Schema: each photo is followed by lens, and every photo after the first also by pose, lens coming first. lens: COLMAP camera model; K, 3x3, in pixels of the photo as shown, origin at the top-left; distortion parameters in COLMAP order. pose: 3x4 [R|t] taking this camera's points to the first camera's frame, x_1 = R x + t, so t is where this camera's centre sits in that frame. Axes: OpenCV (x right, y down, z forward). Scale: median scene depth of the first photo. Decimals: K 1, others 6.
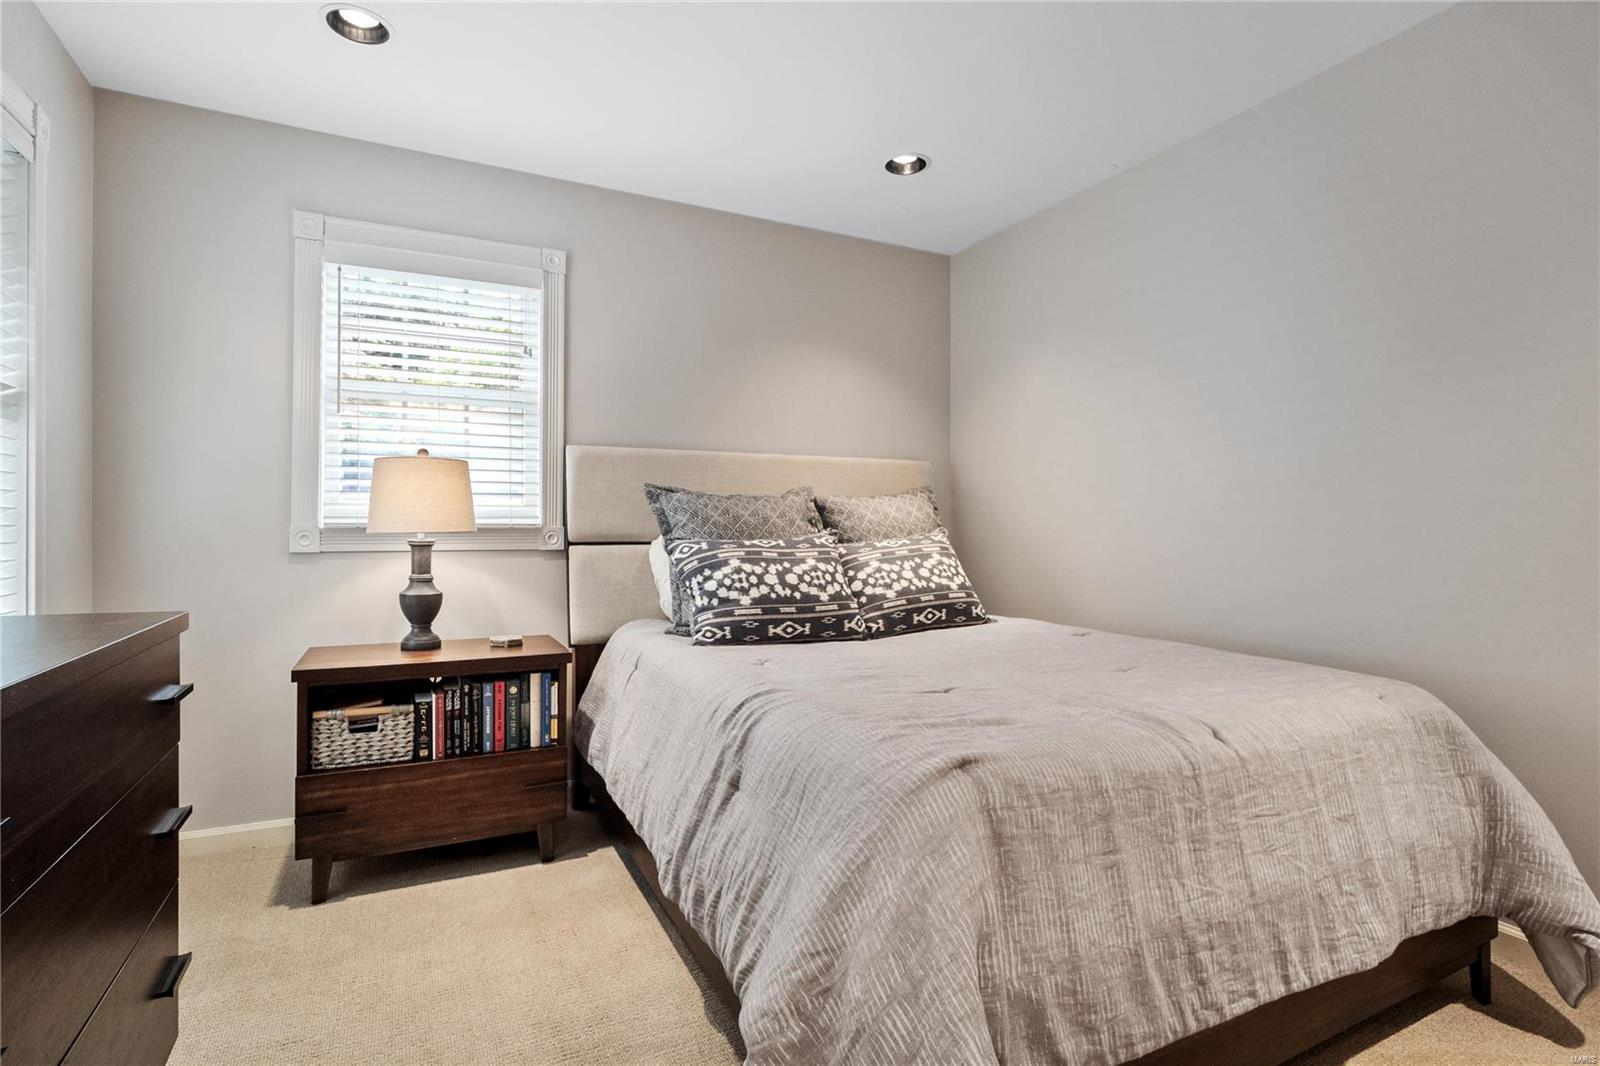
lens RADIAL K [[777.4, 0, 799.1], [0, 777.4, 526.9], [0, 0, 1]] dist [0.002799, 0.000320]
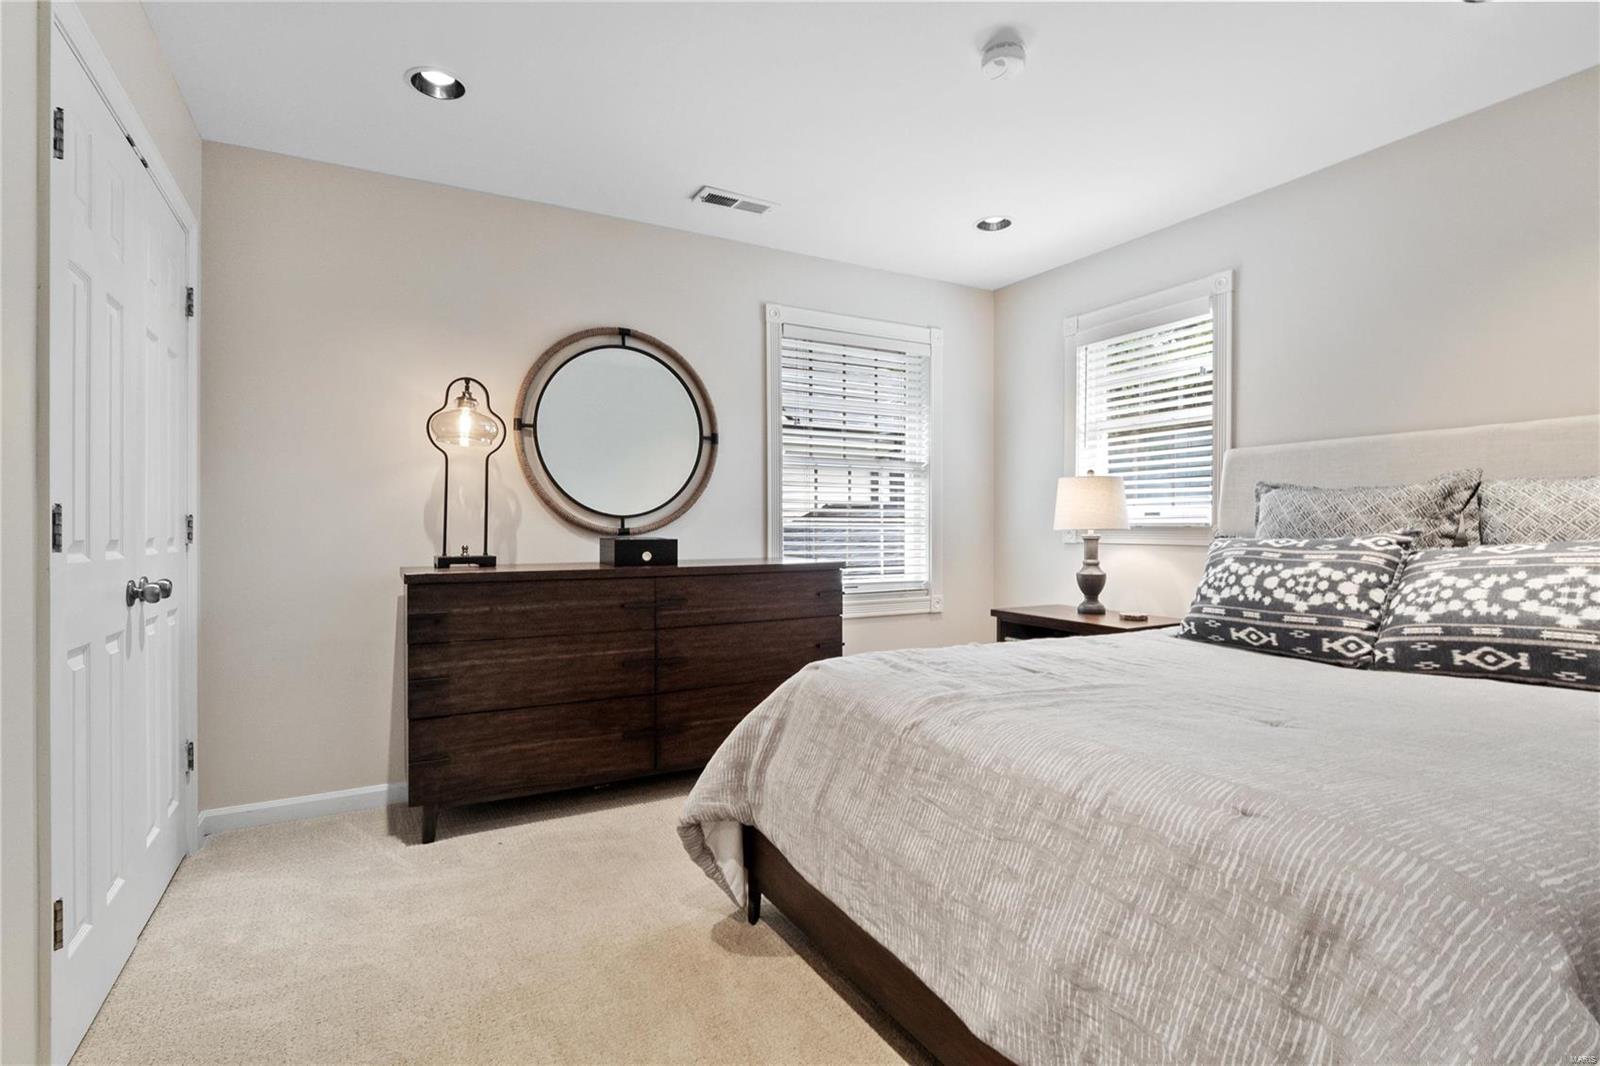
lens RADIAL K [[777.4, 0, 799.1], [0, 777.4, 526.9], [0, 0, 1]] dist [0.002799, 0.000320]
pose [[0.032570, -0.000139, -0.999469, 0.879242], [0.005840, 0.999983, 0.000051, -0.001036], [0.999452, -0.005839, 0.032570, 0.424932]]
